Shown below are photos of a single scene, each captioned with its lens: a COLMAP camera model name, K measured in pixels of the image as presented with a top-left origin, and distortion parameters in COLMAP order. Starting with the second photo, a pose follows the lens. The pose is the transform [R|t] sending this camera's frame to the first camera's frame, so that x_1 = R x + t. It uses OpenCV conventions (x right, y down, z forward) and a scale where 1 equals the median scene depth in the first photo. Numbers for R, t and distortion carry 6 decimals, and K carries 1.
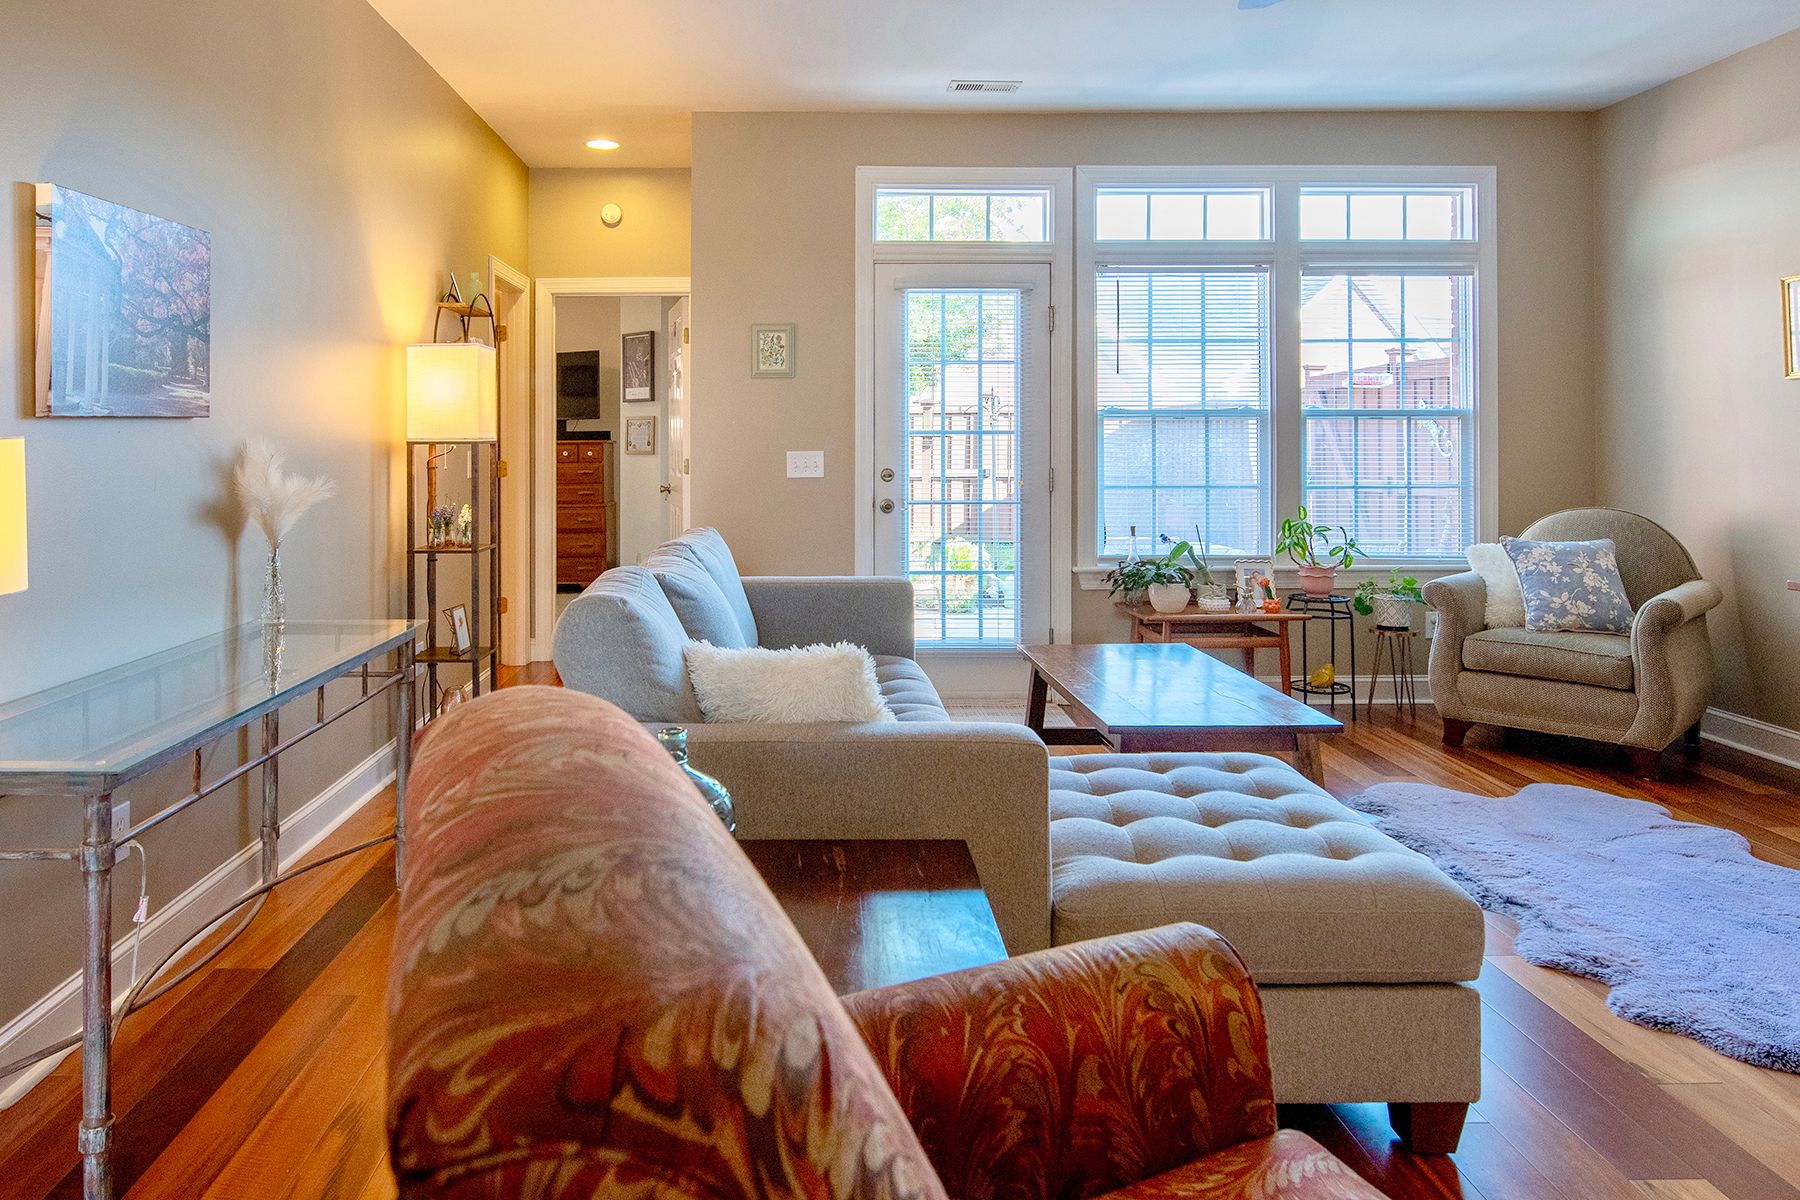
lens RADIAL K [[1151.5, 0, 784.4], [0, 1151.5, 428.5], [0, 0, 1]] dist [0.000024, -0.001674]
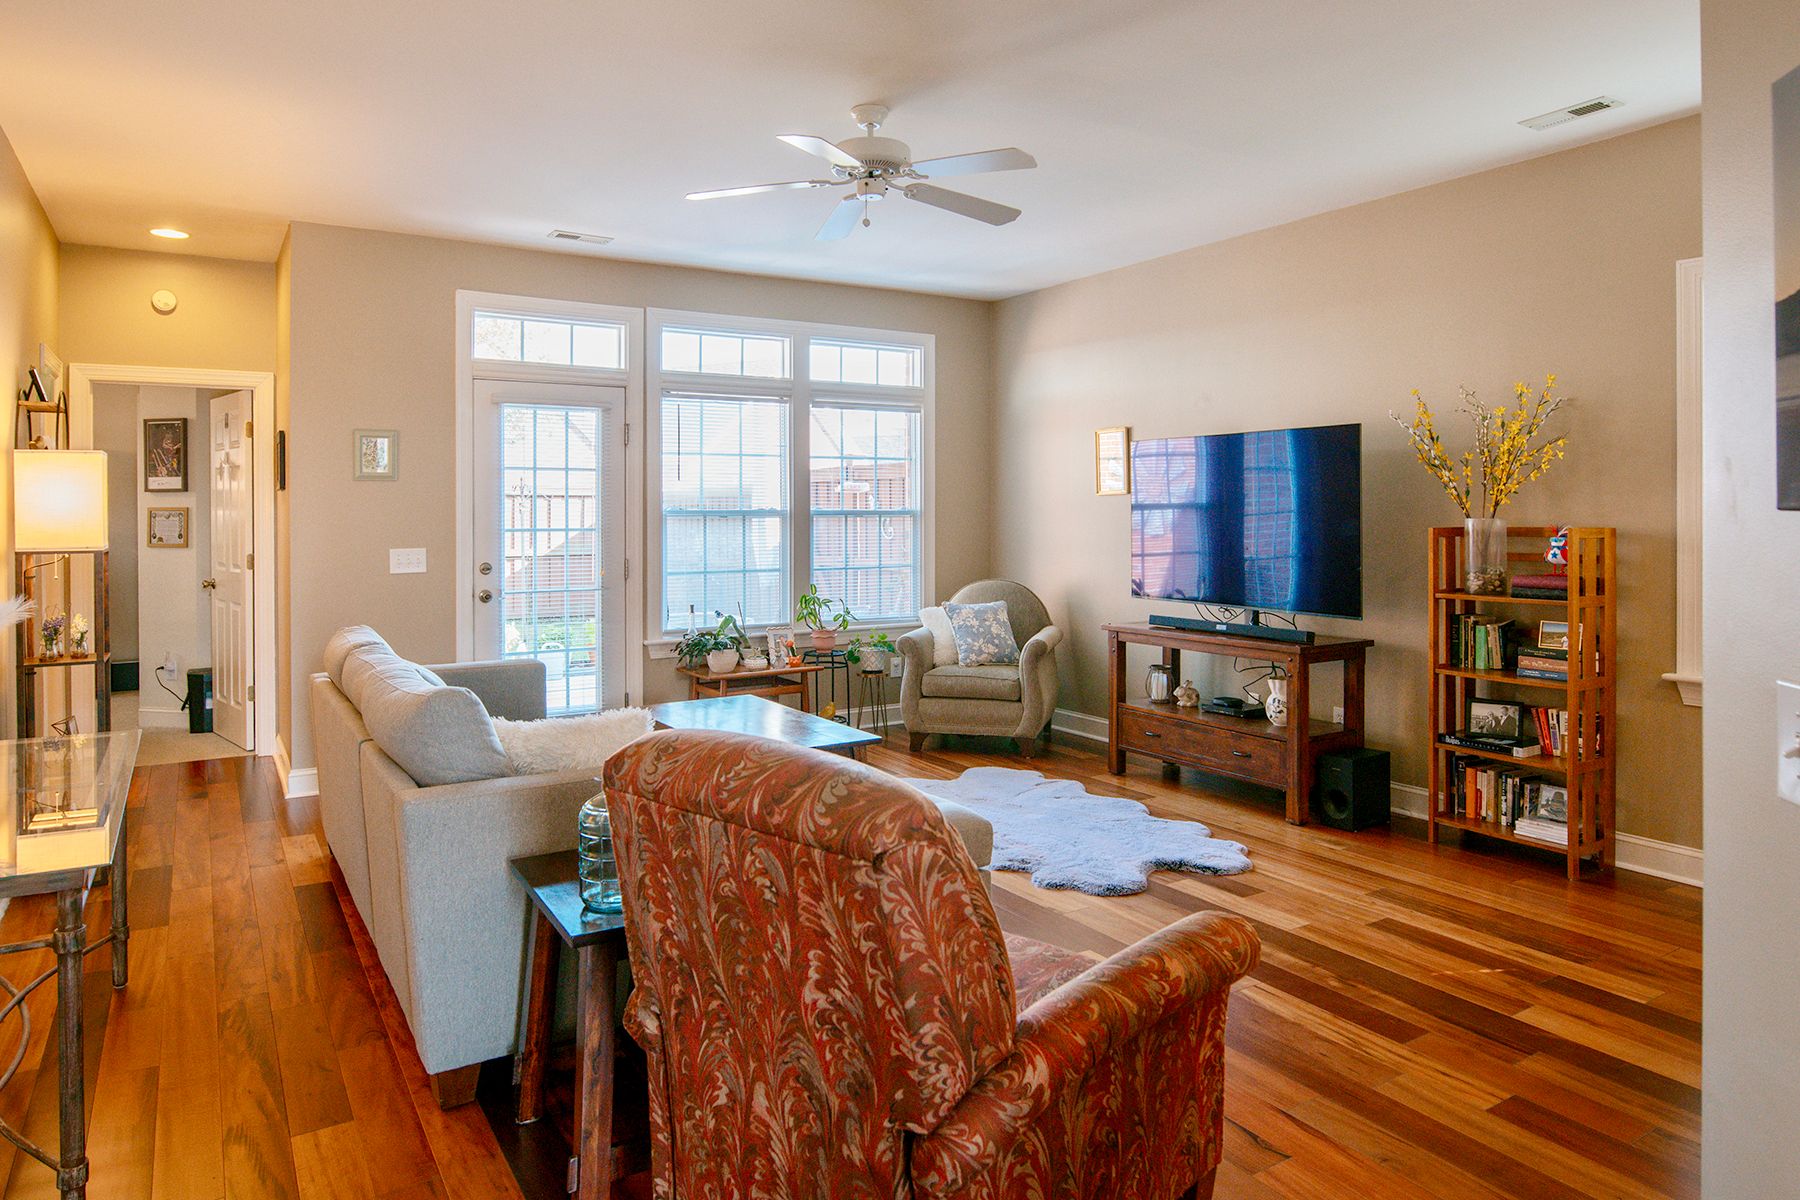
lens RADIAL K [[1140.2, 0, 861.5], [0, 1140.2, 510.6], [0, 0, 1]] dist [-0.003091, -0.003588]
pose [[0.856938, -0.000328, 0.515419, -0.169567], [-0.005356, 0.999940, 0.009543, -0.028651], [-0.515392, -0.010938, 0.856885, -0.139868]]
